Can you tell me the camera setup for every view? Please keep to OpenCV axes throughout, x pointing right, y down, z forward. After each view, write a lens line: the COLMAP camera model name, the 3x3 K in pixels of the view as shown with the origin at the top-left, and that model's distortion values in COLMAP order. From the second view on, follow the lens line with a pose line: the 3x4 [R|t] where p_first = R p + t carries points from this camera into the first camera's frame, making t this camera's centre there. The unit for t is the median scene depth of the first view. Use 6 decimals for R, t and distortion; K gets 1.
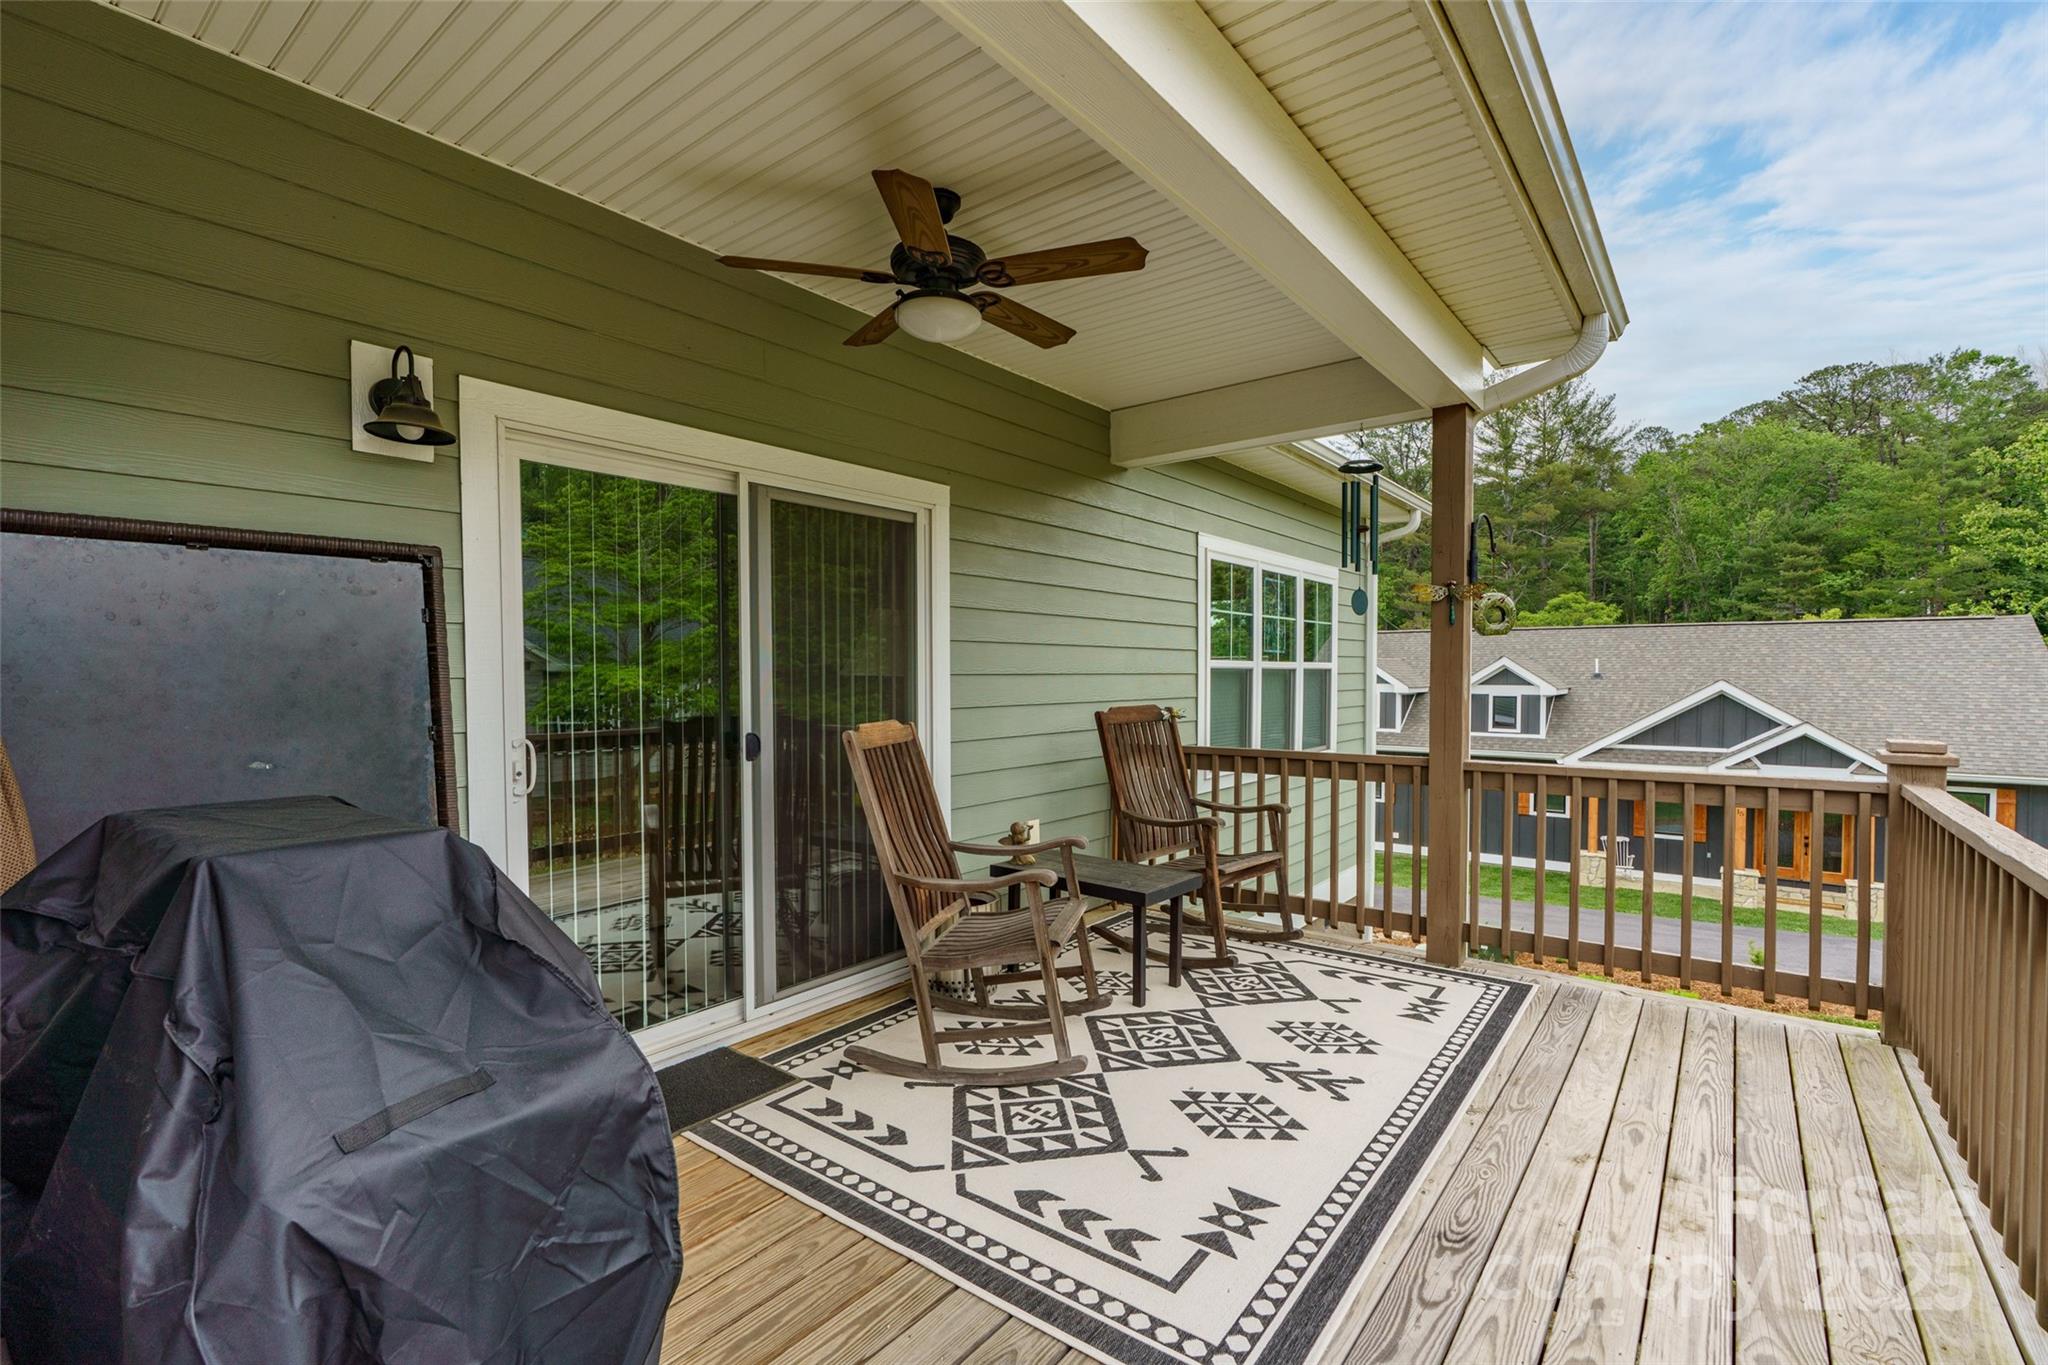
lens RADIAL K [[911.9, 0, 1024.3], [0, 911.9, 689.2], [0, 0, 1]] dist [-0.011678, 0.006436]
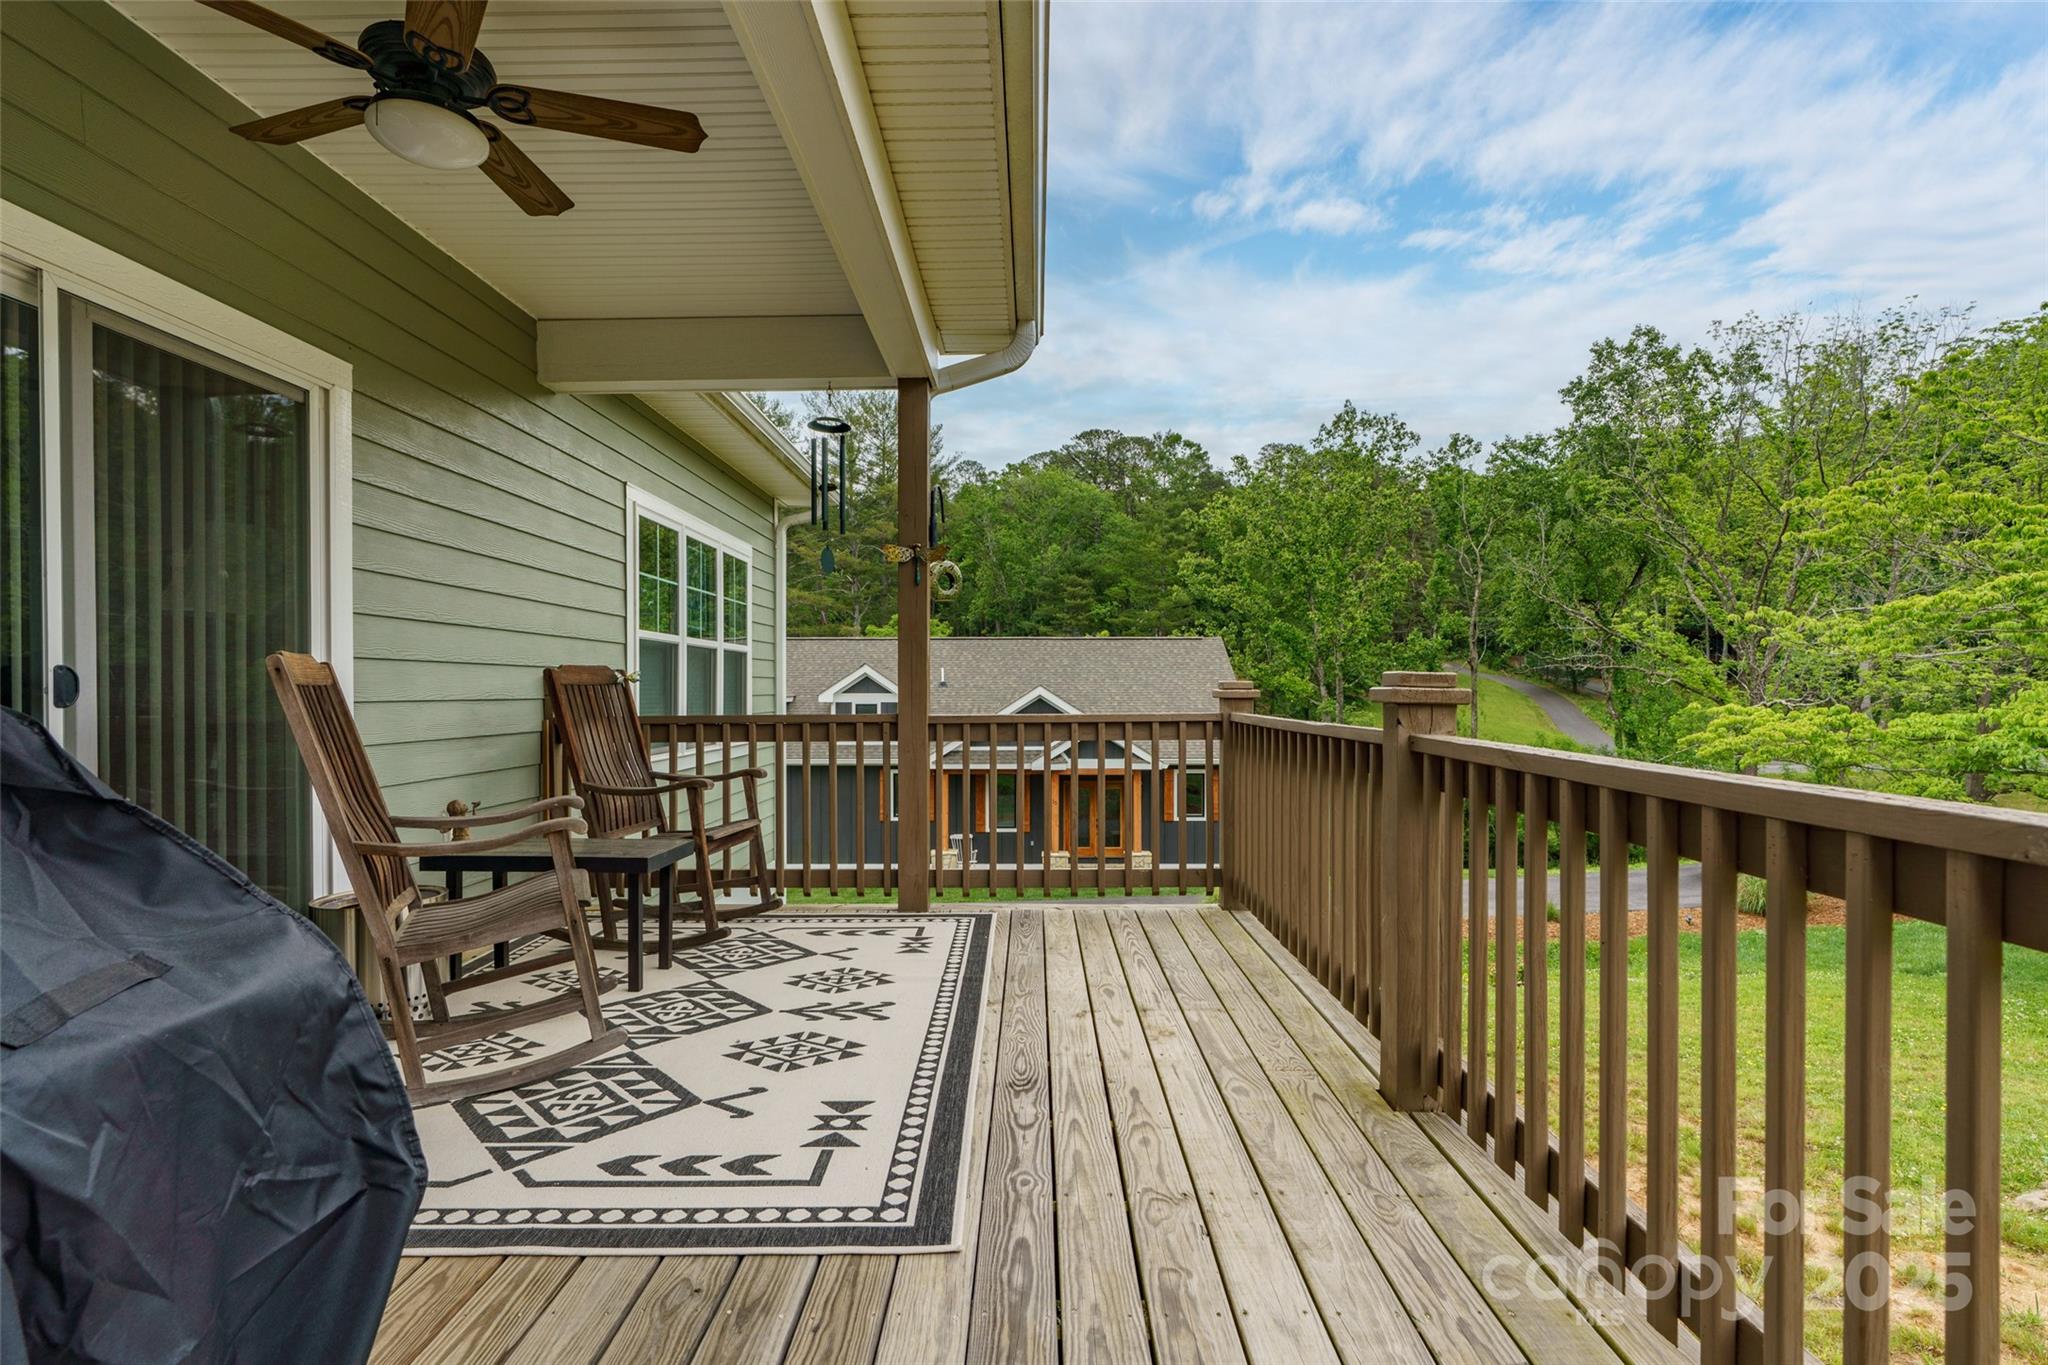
lens RADIAL K [[1026.2, 0, 1024.0], [0, 1026.2, 682.5], [0, 0, 1]] dist [-0.000220, 0.001504]
pose [[0.793747, -0.000984, 0.608247, -0.199065], [0.016296, 0.999674, -0.019648, 0.086619], [-0.608030, 0.025507, 0.793504, -0.018631]]
